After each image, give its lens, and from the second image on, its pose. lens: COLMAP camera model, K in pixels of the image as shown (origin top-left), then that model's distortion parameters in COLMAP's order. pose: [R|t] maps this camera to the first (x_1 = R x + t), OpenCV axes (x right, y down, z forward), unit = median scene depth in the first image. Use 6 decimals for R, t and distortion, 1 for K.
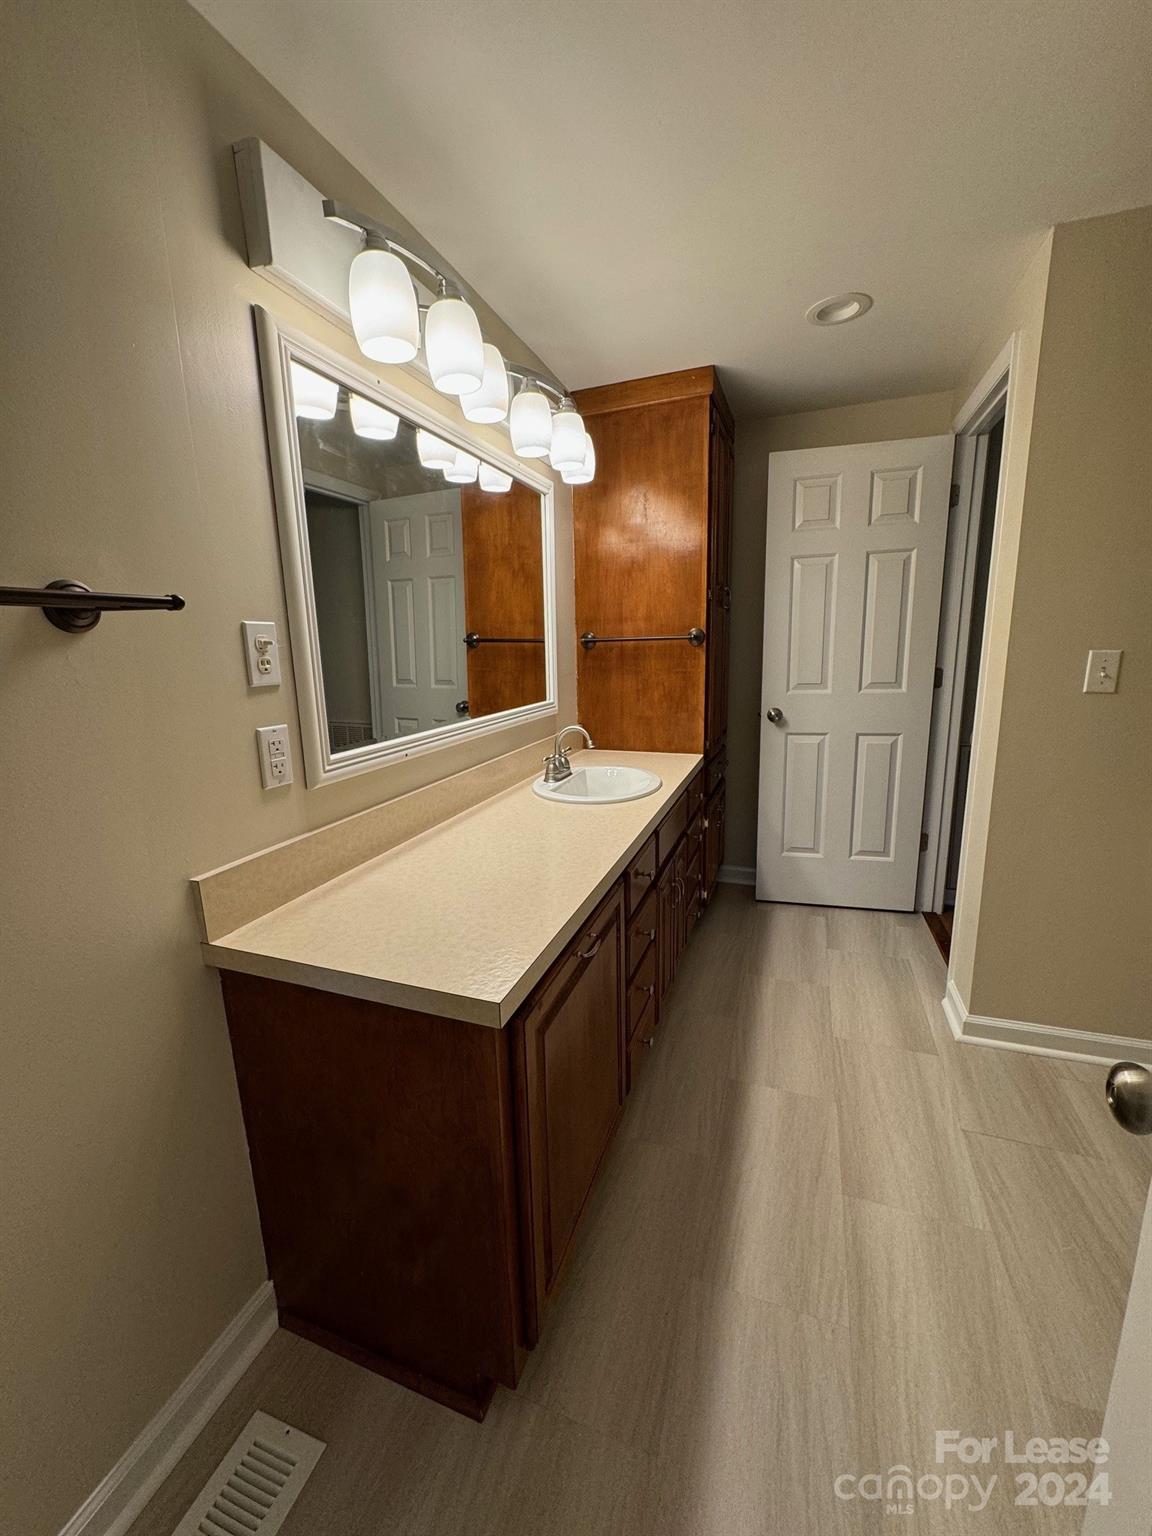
lens RADIAL K [[612.3, 0, 578.3], [0, 612.3, 767.2], [0, 0, 1]] dist [-0.003298, 0.000738]
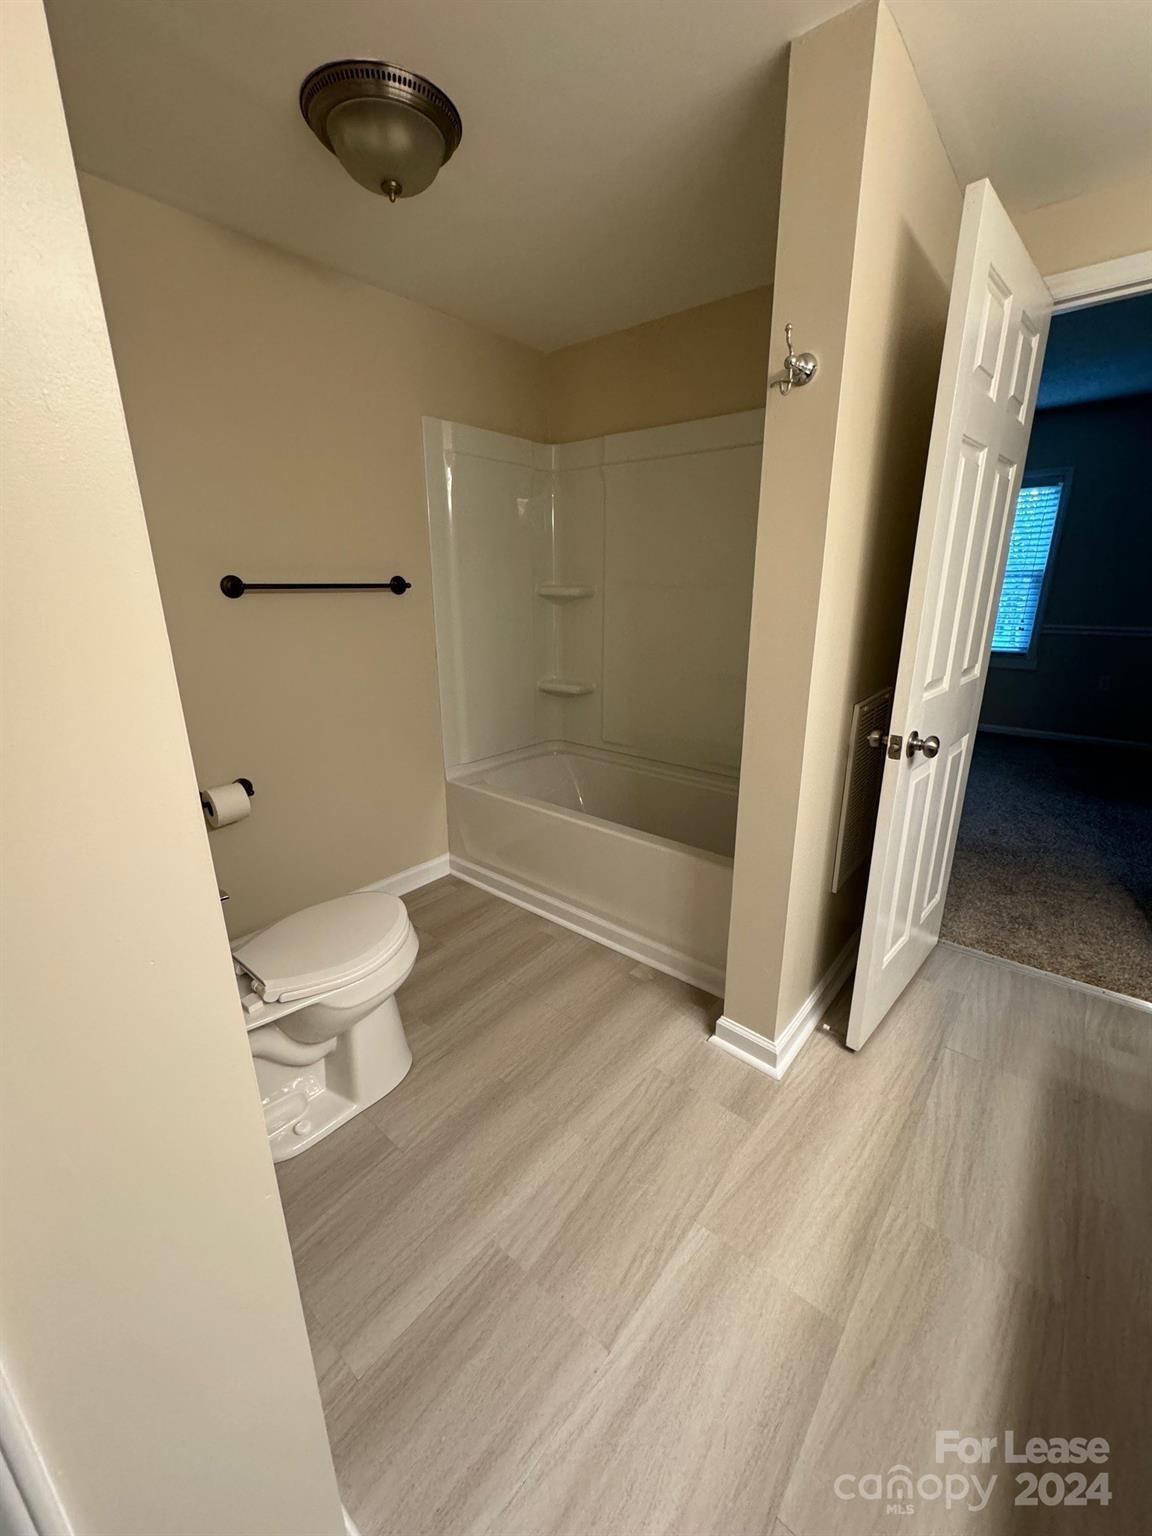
lens RADIAL K [[612.3, 0, 578.3], [0, 612.3, 767.2], [0, 0, 1]] dist [-0.003298, 0.000738]
pose [[-0.939711, -0.065588, 0.335622, 0.309045], [0.102688, 0.882022, 0.459883, -0.179750], [-0.326189, 0.466621, -0.822110, 0.815400]]
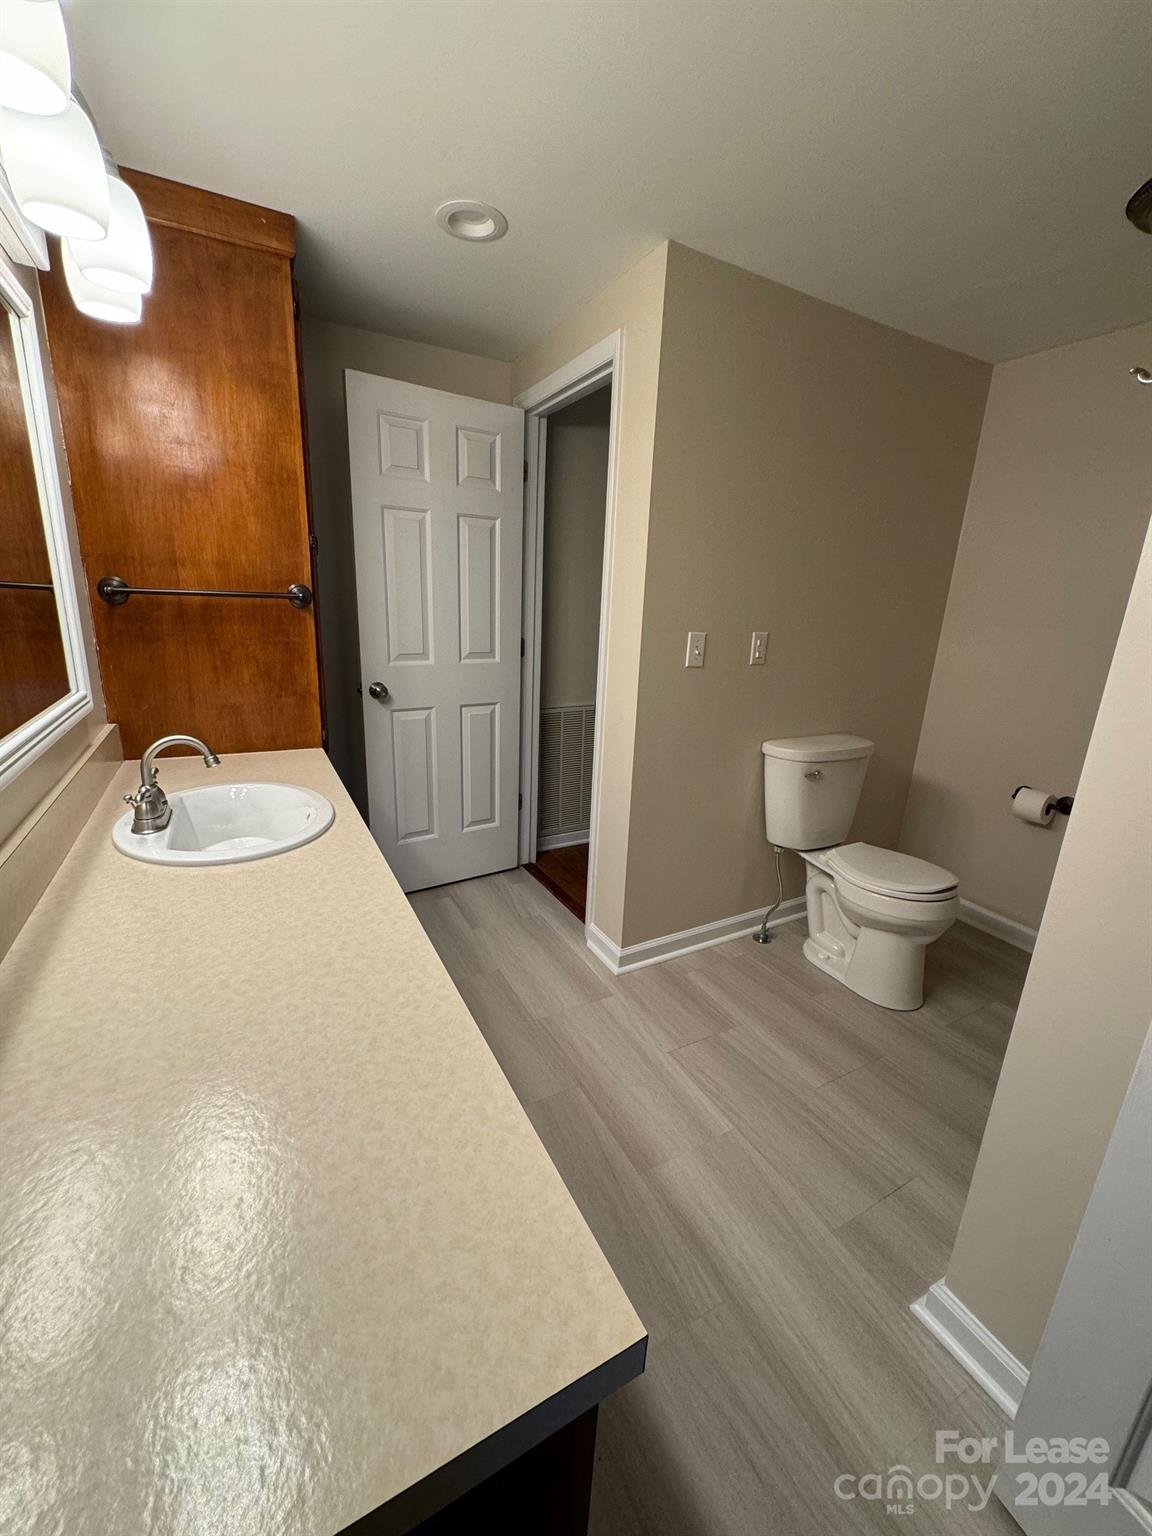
lens RADIAL K [[612.3, 0, 578.3], [0, 612.3, 767.2], [0, 0, 1]] dist [-0.003298, 0.000738]
pose [[0.660858, -0.147765, 0.735821, -0.163792], [0.092440, 0.988987, 0.115582, -0.057640], [-0.744796, -0.008364, 0.667239, 0.232035]]
